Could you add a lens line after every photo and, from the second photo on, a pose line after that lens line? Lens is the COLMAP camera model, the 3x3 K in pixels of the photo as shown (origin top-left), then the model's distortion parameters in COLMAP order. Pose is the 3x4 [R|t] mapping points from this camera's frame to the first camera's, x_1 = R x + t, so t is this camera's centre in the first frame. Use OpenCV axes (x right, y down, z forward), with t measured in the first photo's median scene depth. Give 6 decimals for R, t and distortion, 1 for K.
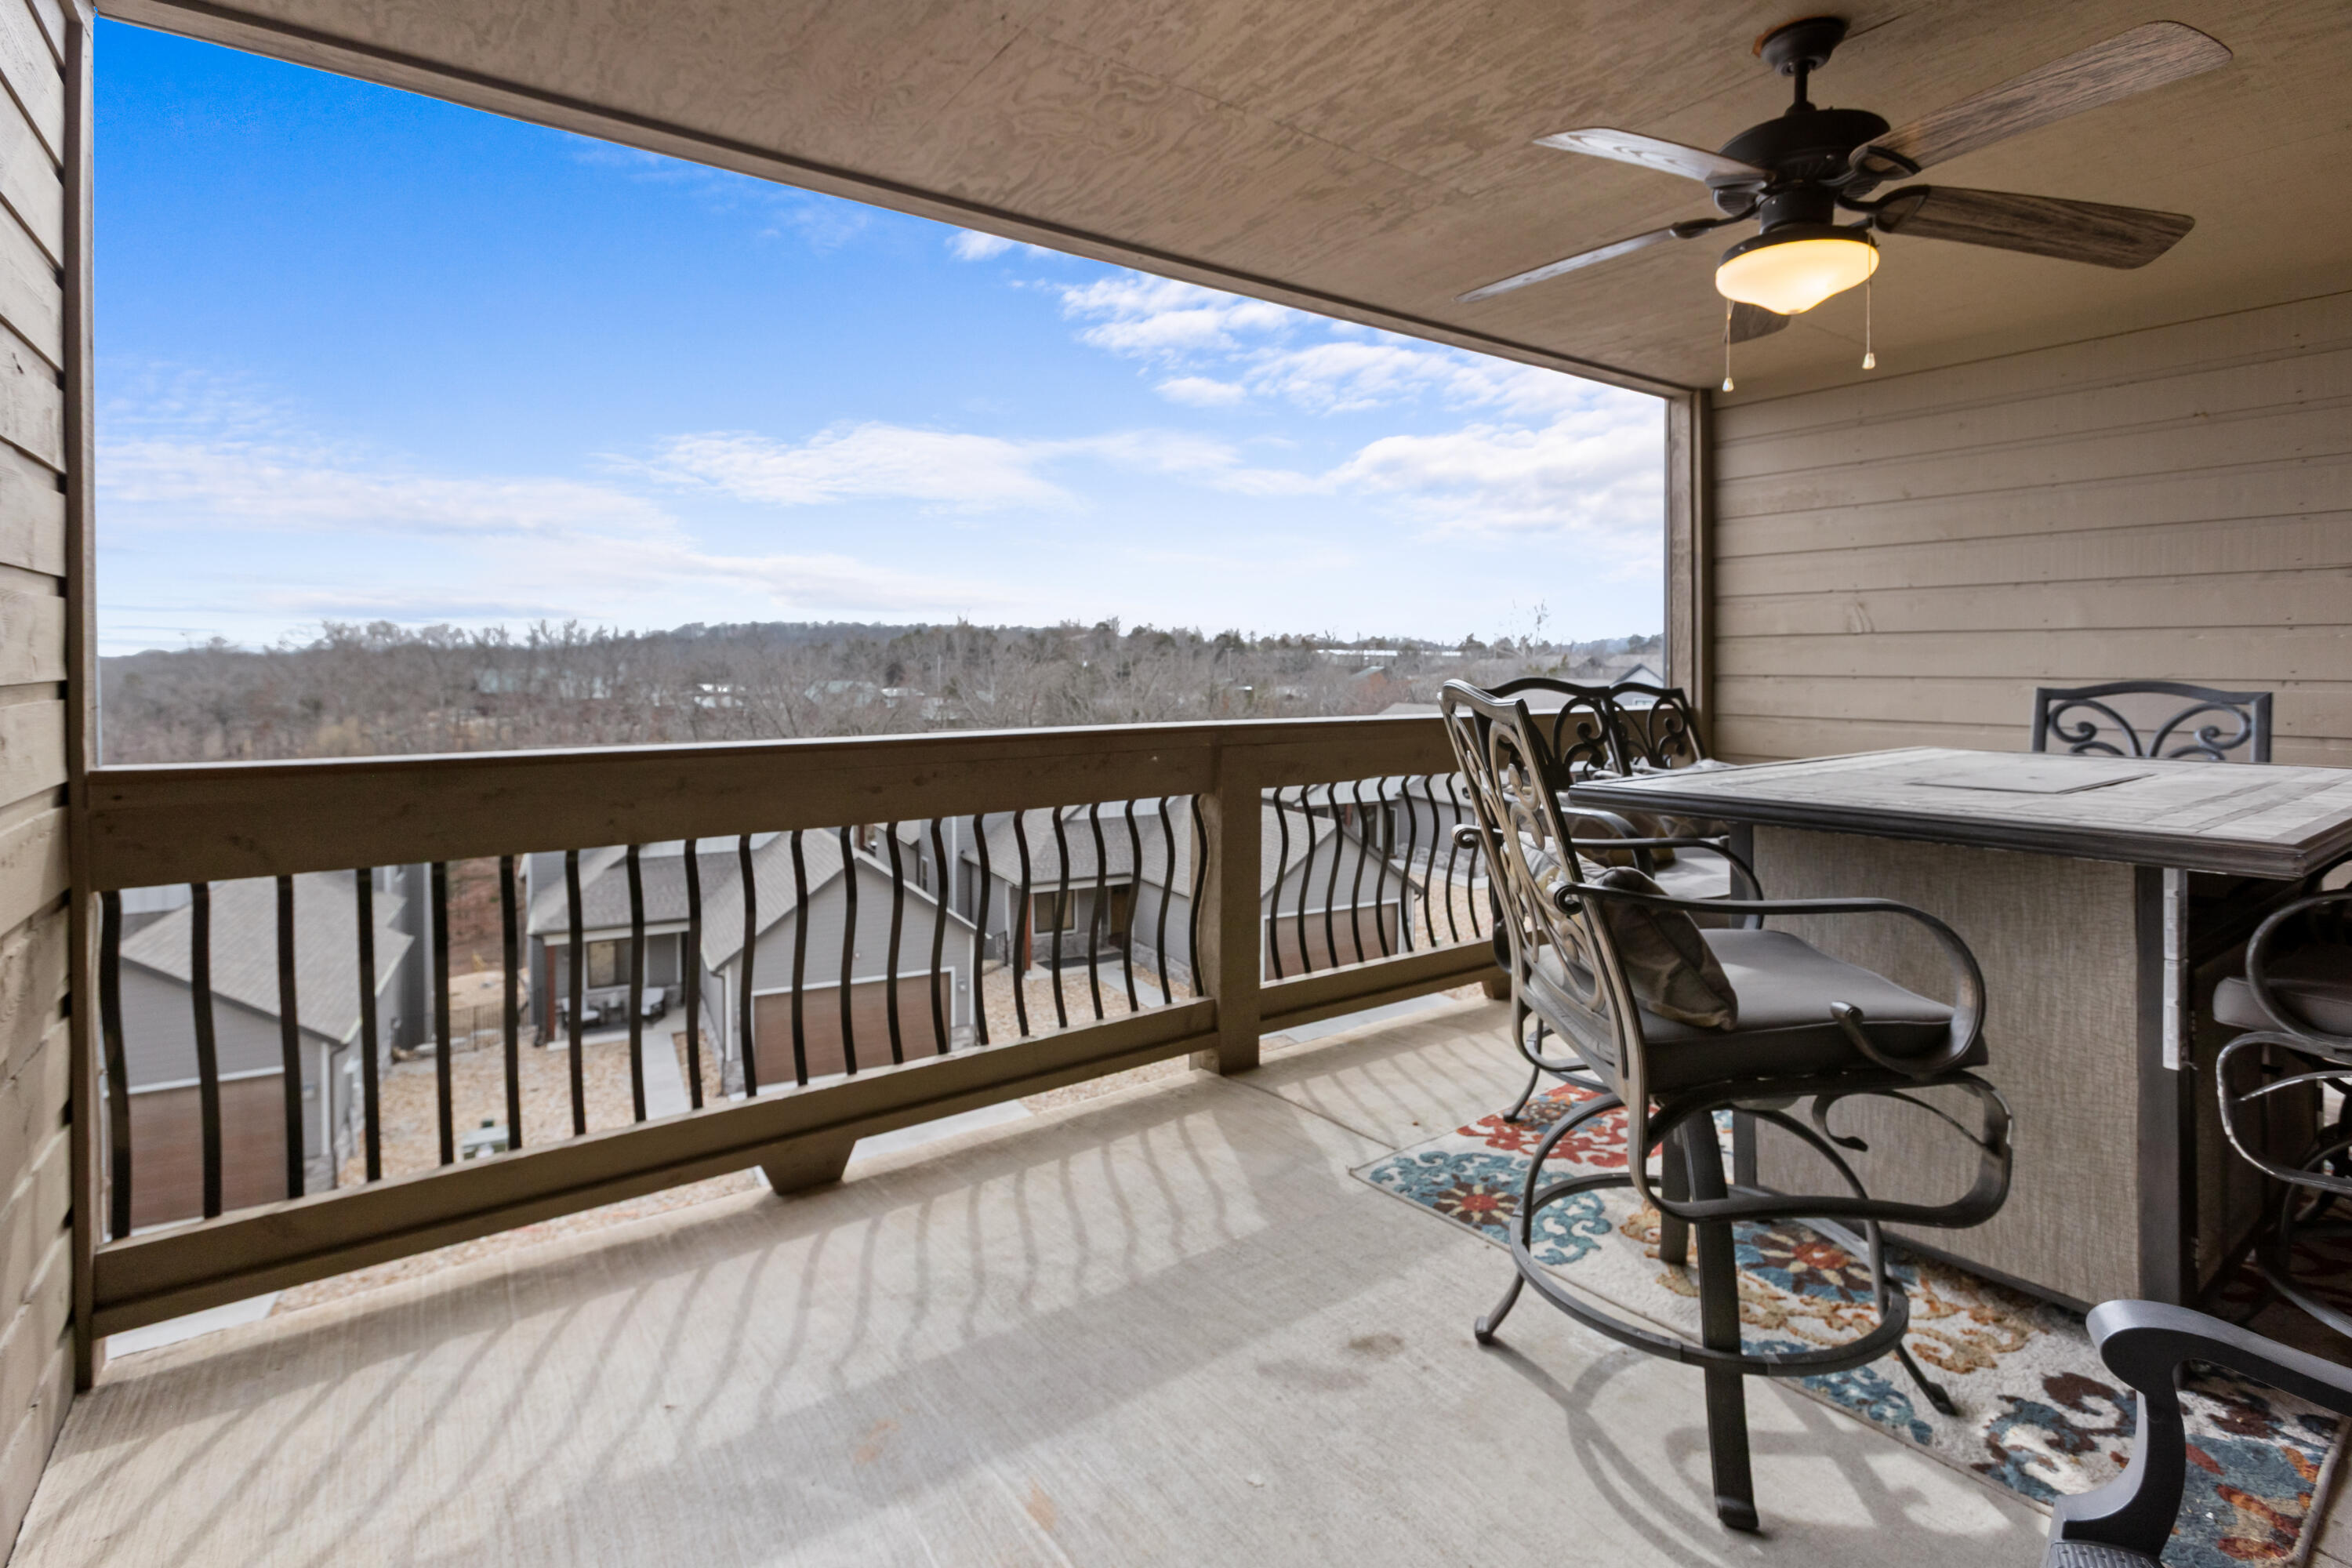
lens RADIAL K [[1095.1, 0, 1191.9], [0, 1095.1, 764.3], [0, 0, 1]] dist [-0.014541, 0.008676]
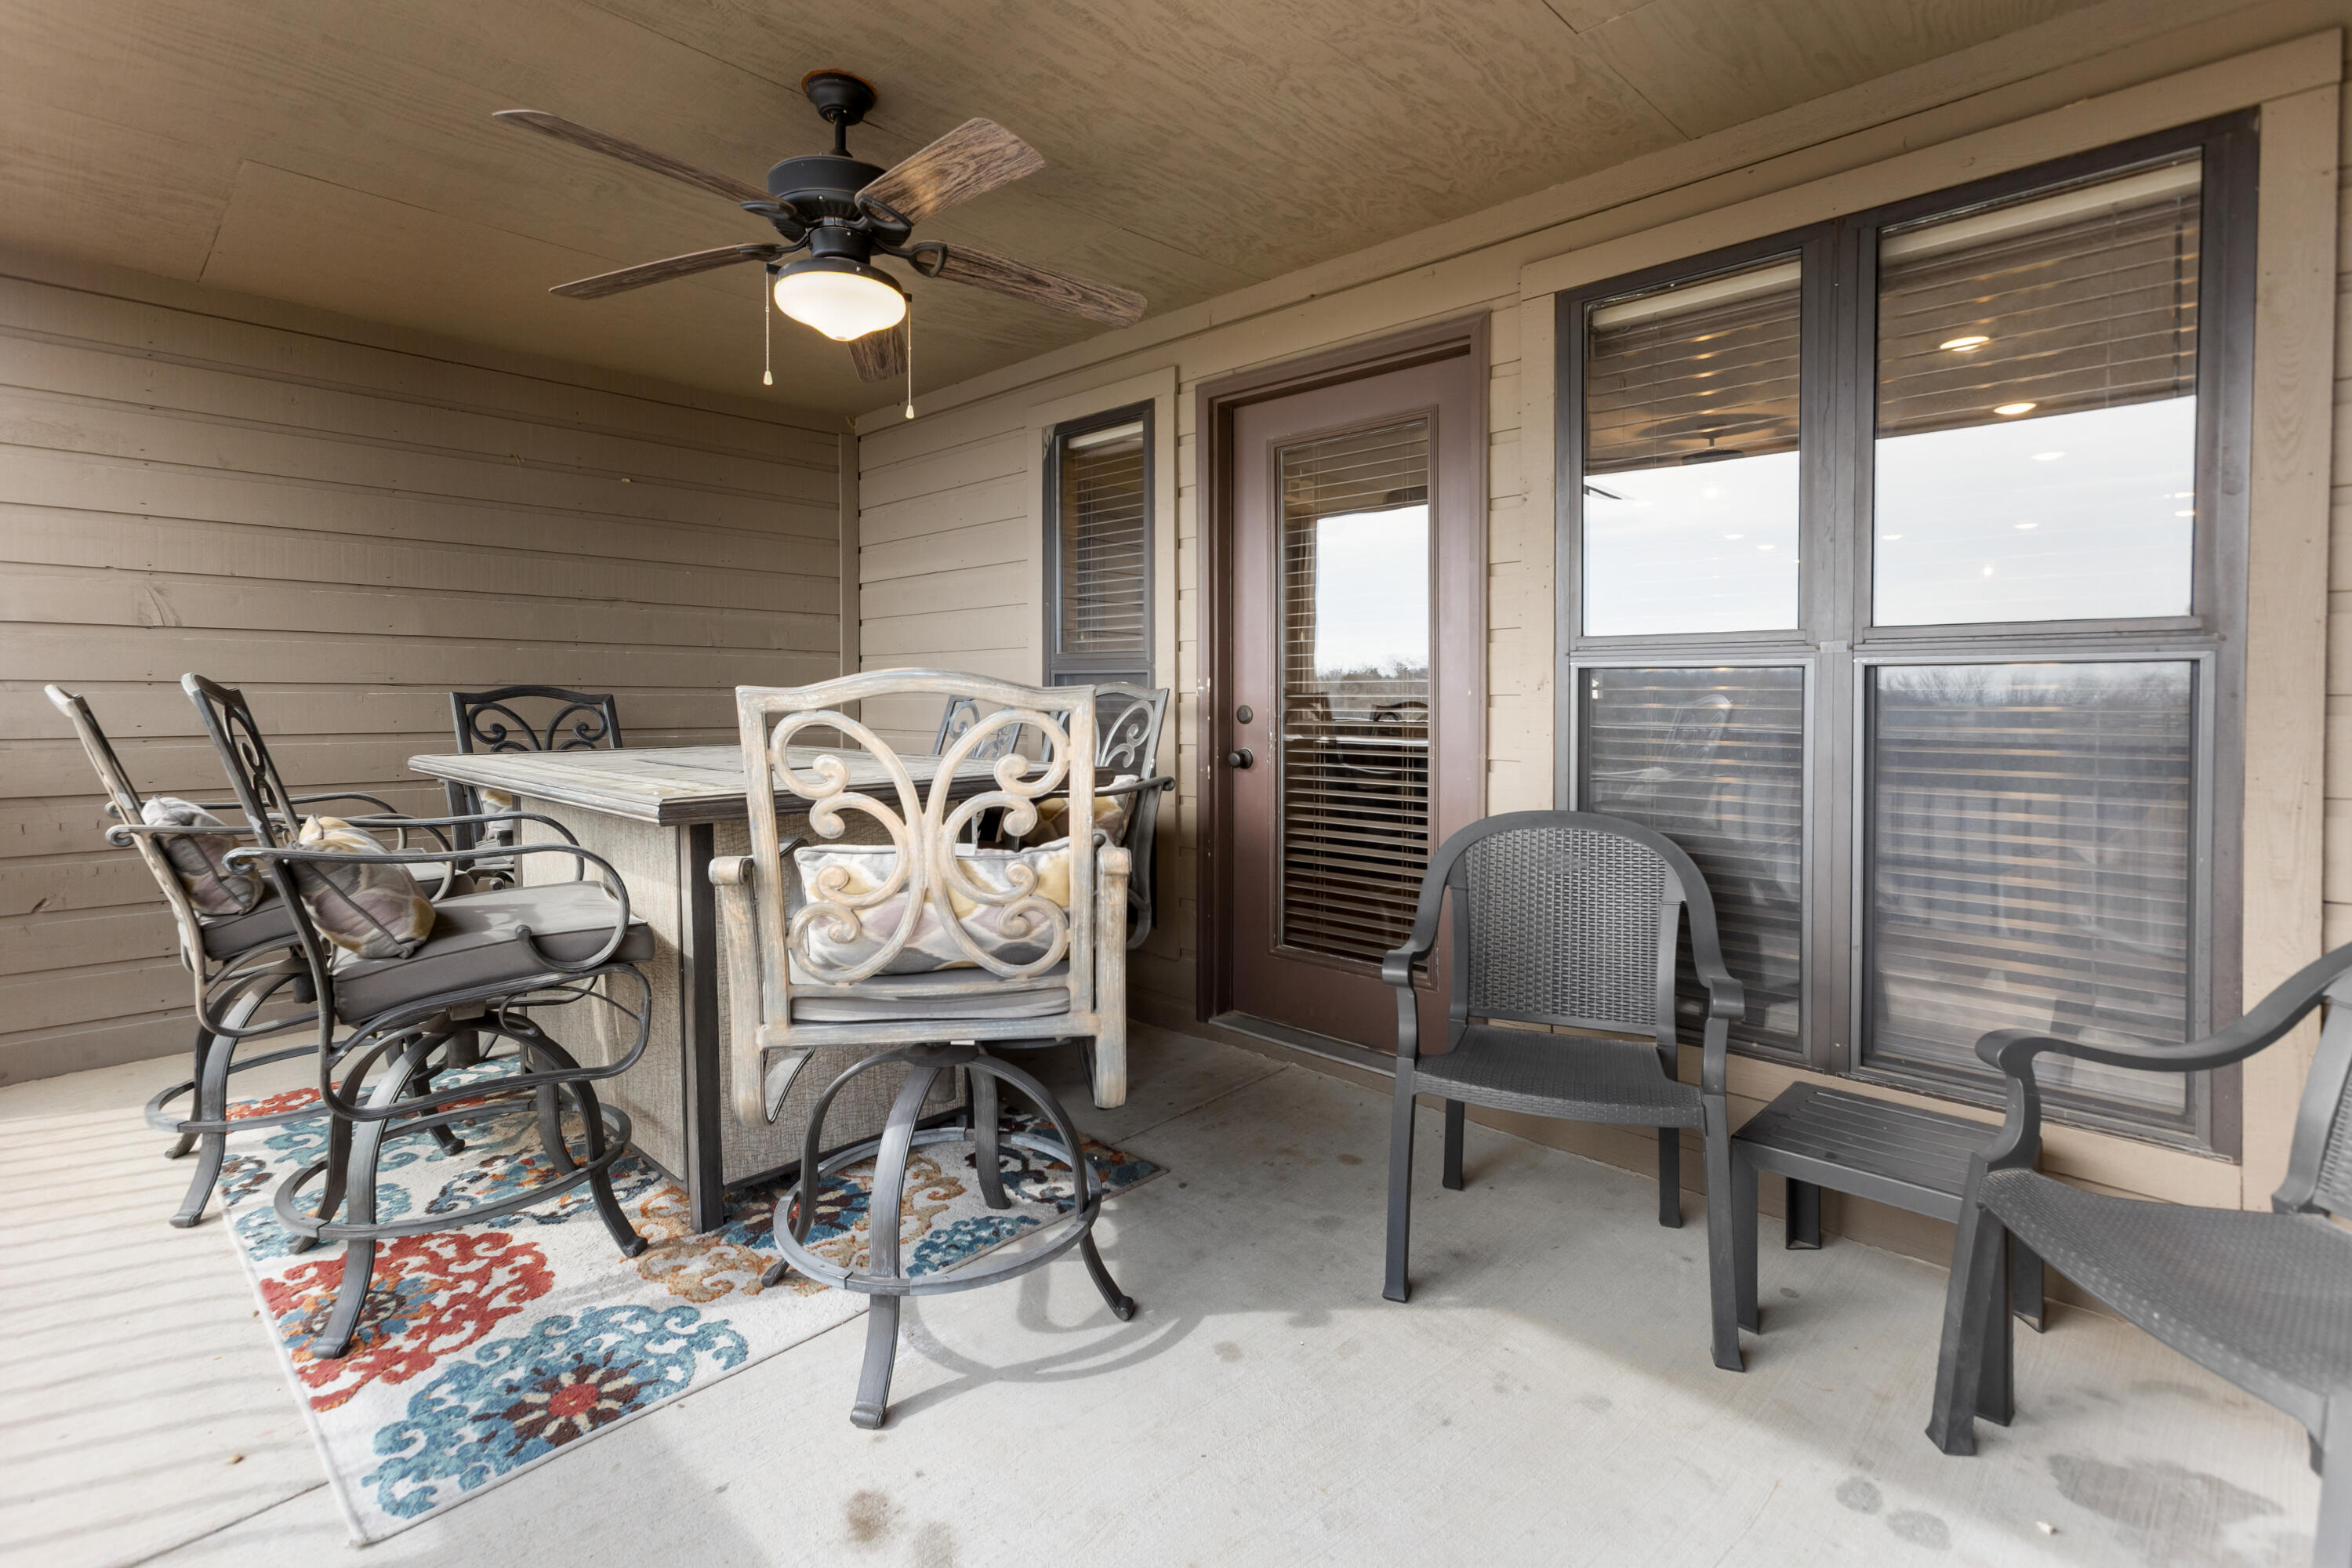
lens RADIAL K [[1095.1, 0, 1191.9], [0, 1095.1, 764.3], [0, 0, 1]] dist [-0.014541, 0.008676]
pose [[-0.169336, -0.065120, 0.983405, -0.415916], [0.080940, 0.993525, 0.079728, -0.033872], [-0.982229, 0.093098, -0.162969, 0.580318]]
